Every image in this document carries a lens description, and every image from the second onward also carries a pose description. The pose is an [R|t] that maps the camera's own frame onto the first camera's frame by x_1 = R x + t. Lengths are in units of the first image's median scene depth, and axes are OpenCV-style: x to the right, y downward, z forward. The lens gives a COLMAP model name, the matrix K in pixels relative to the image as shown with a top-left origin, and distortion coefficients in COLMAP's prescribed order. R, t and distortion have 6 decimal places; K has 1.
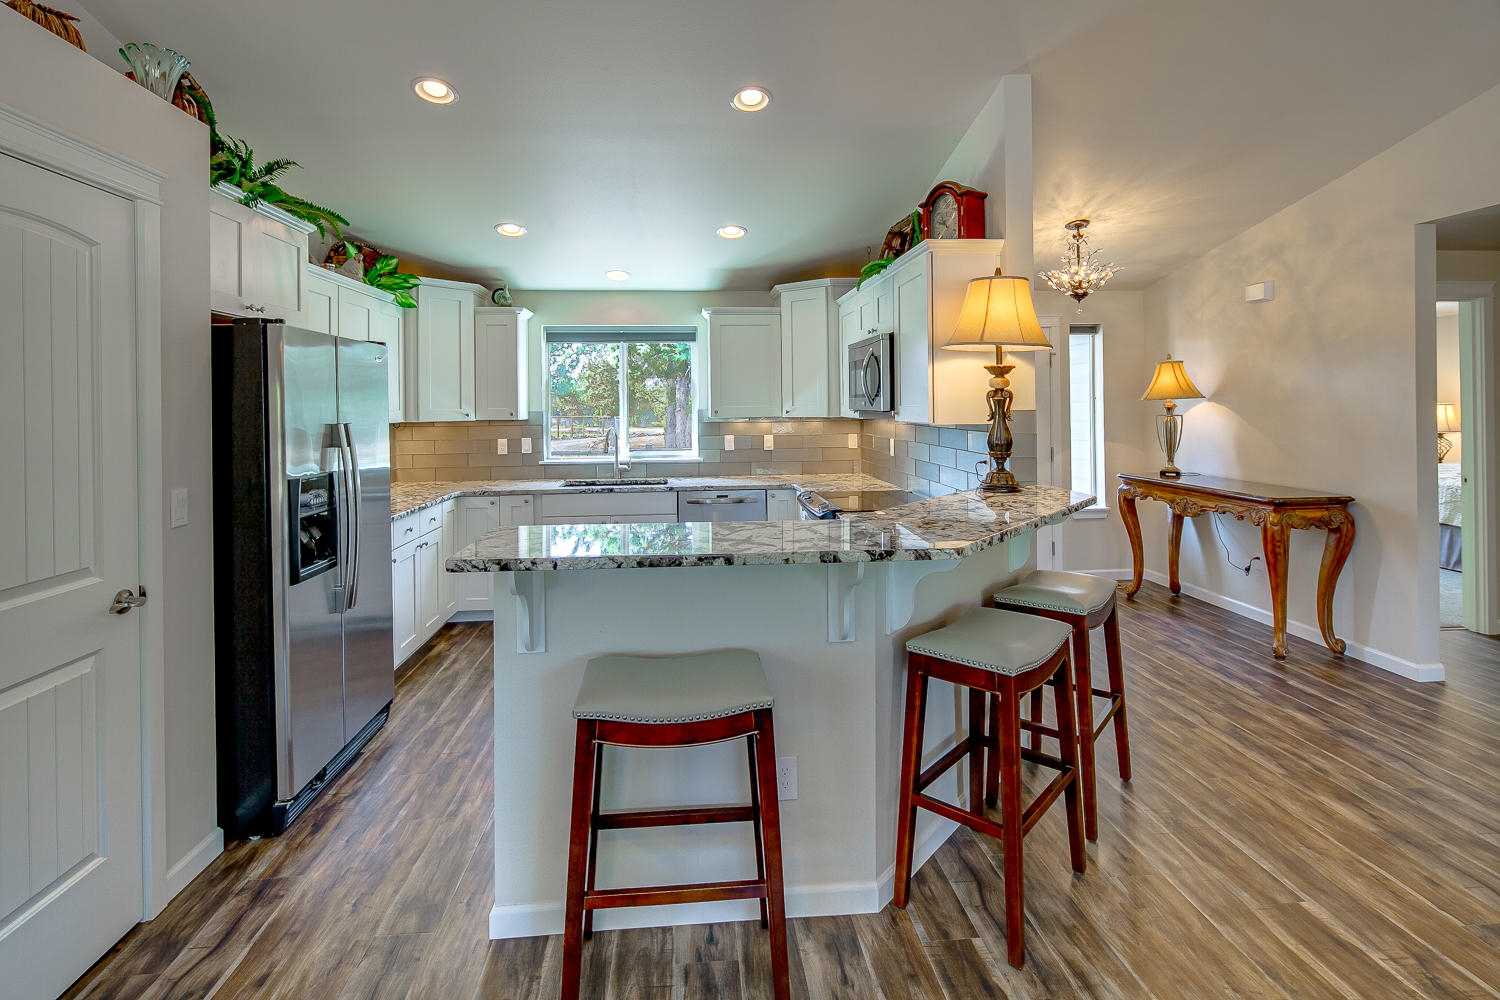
lens RADIAL K [[732.6, 0, 743.2], [0, 732.6, 404.1], [0, 0, 1]] dist [0.002186, -0.000209]
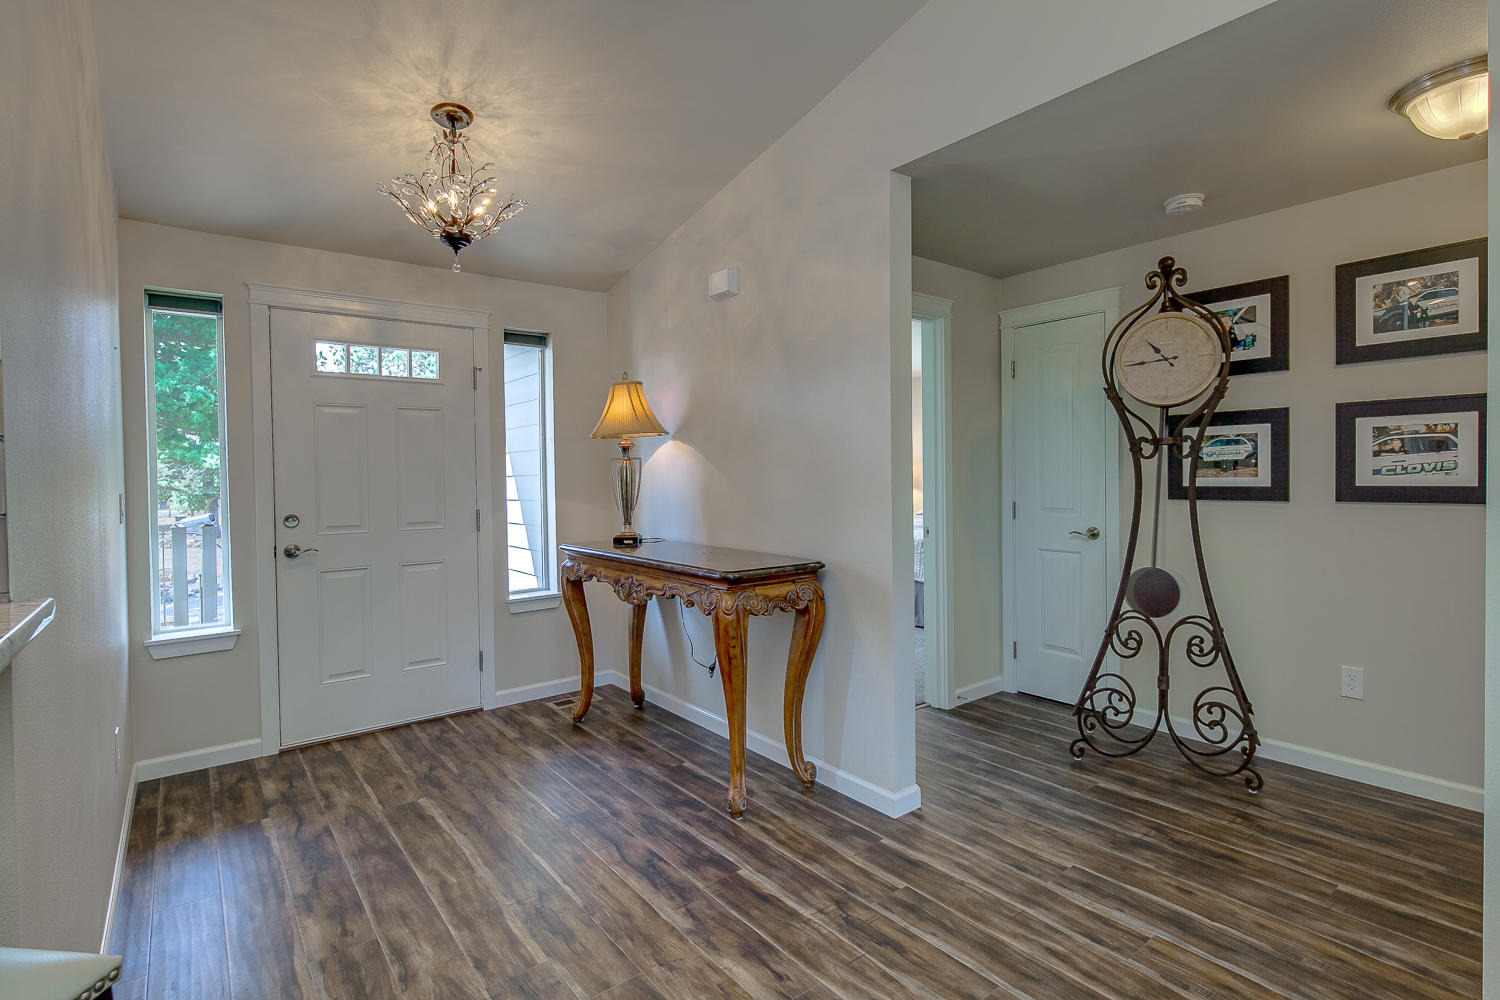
lens RADIAL K [[725.2, 0, 750.0], [0, 725.2, 500.0], [0, 0, 1]] dist [0.000087, -0.000045]
pose [[0.838250, -0.019412, 0.544941, 0.343320], [0.004687, 0.999586, 0.028398, 0.041395], [-0.545266, -0.021251, 0.837993, 0.398244]]
